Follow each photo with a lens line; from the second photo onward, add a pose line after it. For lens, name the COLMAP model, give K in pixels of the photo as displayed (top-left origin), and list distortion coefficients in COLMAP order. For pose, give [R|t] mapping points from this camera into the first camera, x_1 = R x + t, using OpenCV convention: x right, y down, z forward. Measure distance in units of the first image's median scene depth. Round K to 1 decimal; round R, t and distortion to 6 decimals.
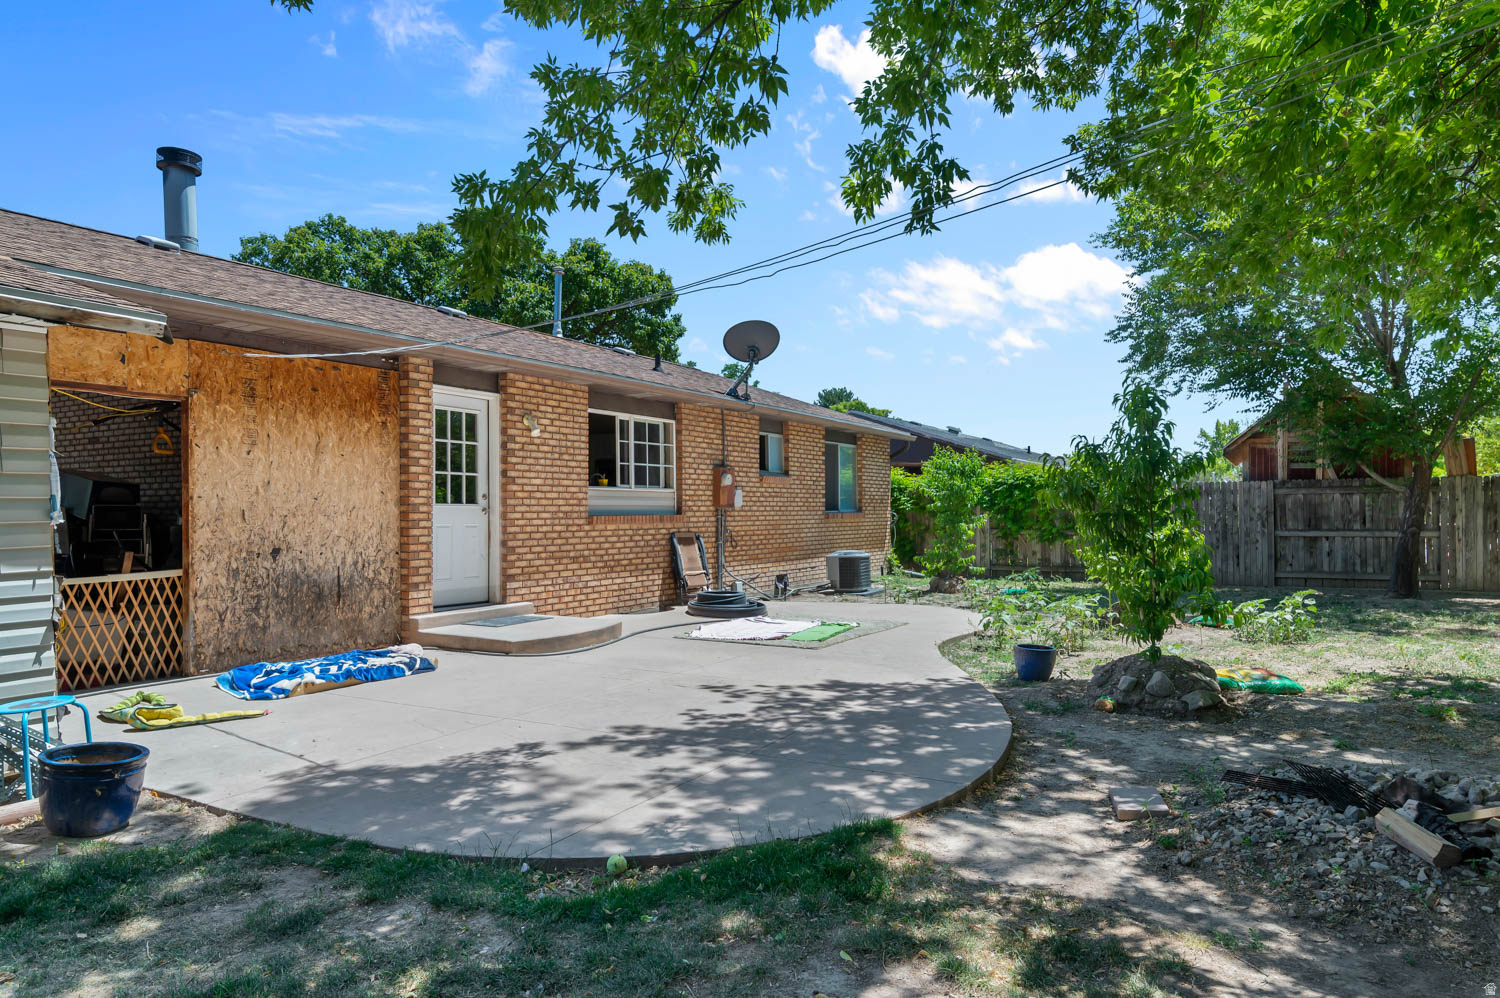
lens RADIAL K [[937.3, 0, 750.9], [0, 937.3, 506.7], [0, 0, 1]] dist [0.005186, 0.000585]
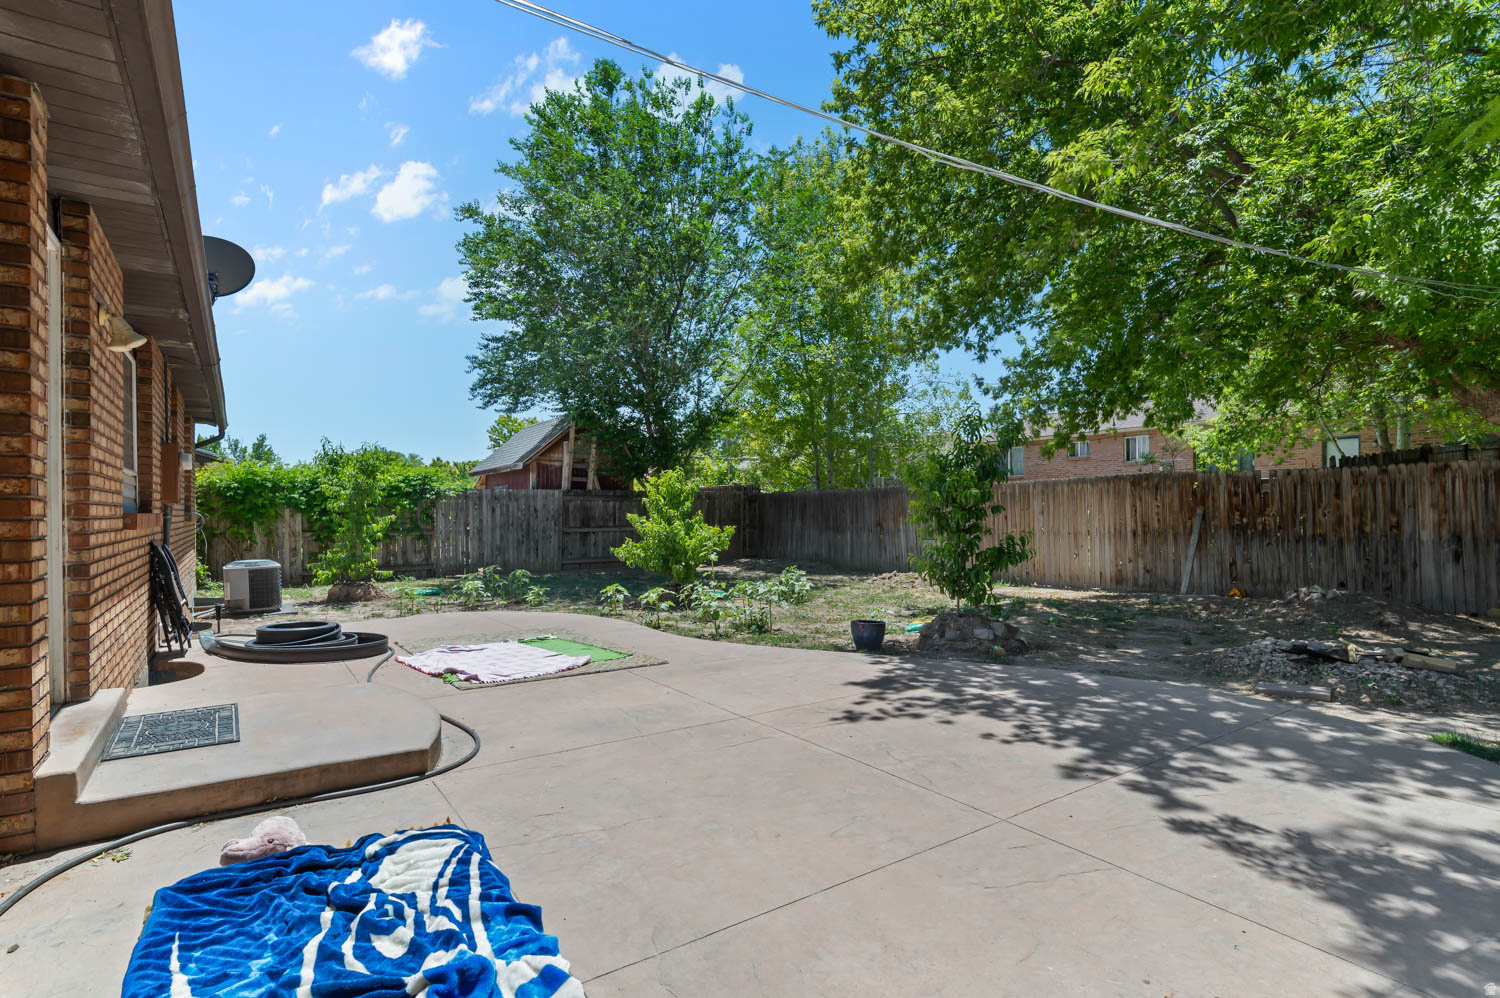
lens RADIAL K [[747.6, 0, 752.4], [0, 747.6, 497.2], [0, 0, 1]] dist [0.001411, 0.001315]
pose [[0.419208, 0.014097, 0.907781, -0.948488], [0.006397, 0.999809, -0.018480, 0.011016], [-0.907868, 0.013554, 0.419038, 1.115004]]
